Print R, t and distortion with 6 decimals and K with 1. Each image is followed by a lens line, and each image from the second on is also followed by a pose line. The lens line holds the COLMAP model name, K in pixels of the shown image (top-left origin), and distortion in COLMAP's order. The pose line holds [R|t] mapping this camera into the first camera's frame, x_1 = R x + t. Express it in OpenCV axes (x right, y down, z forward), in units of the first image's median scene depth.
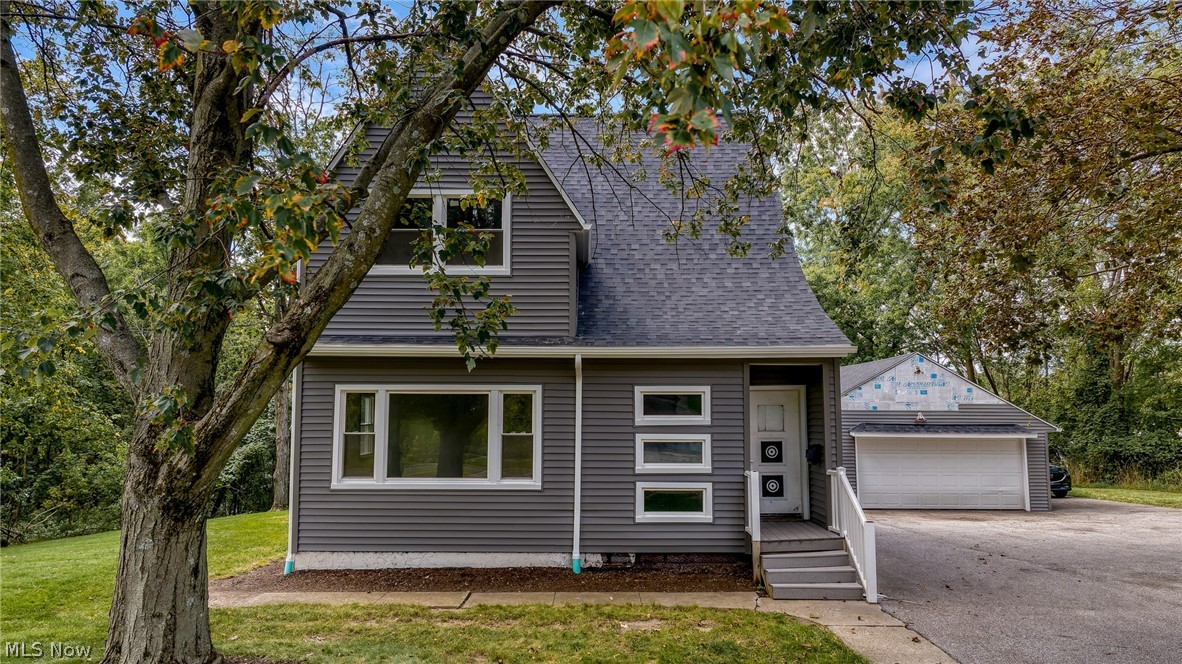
lens RADIAL K [[815.8, 0, 591.0], [0, 815.8, 332.0], [0, 0, 1]] dist [0.002481, -0.000877]
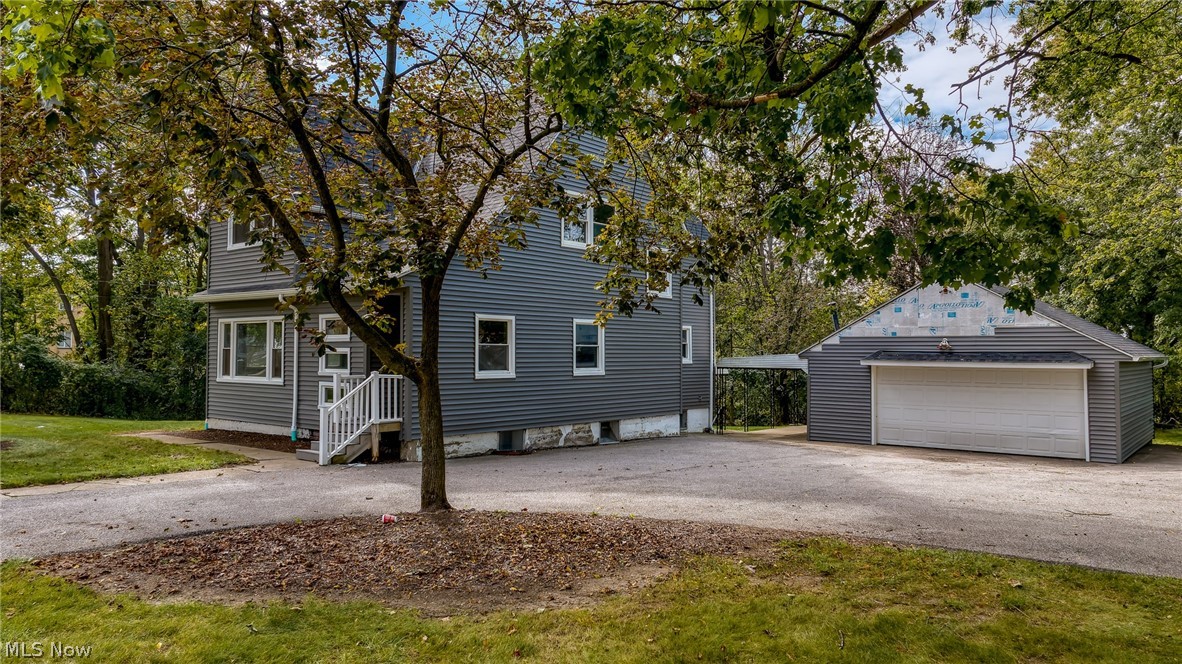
lens RADIAL K [[815.8, 0, 591.0], [0, 815.8, 332.0], [0, 0, 1]] dist [0.002481, -0.000877]
pose [[0.774321, -0.018433, -0.632524, 1.318763], [0.060463, 0.997157, 0.044958, 0.061393], [0.629898, -0.073056, 0.773235, 0.197050]]
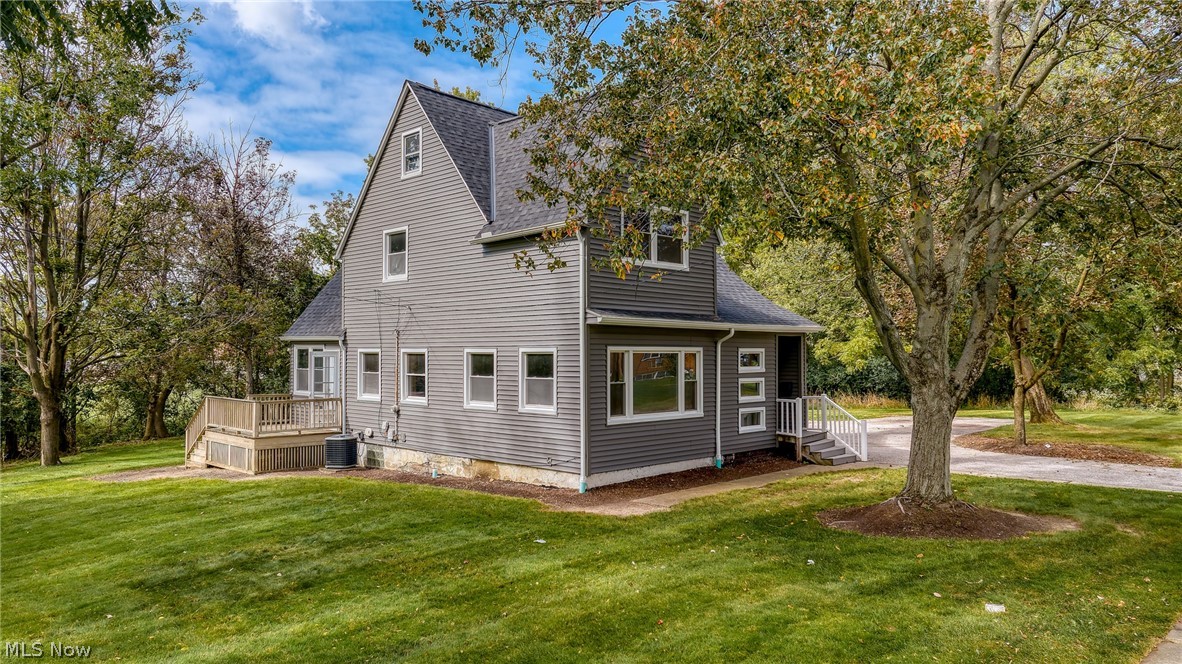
lens RADIAL K [[815.8, 0, 591.0], [0, 815.8, 332.0], [0, 0, 1]] dist [0.002481, -0.000877]
pose [[0.691368, 0.019269, 0.722245, -1.275615], [-0.077232, 0.995888, 0.047362, -0.017399], [-0.718363, -0.088525, 0.690013, 0.122895]]
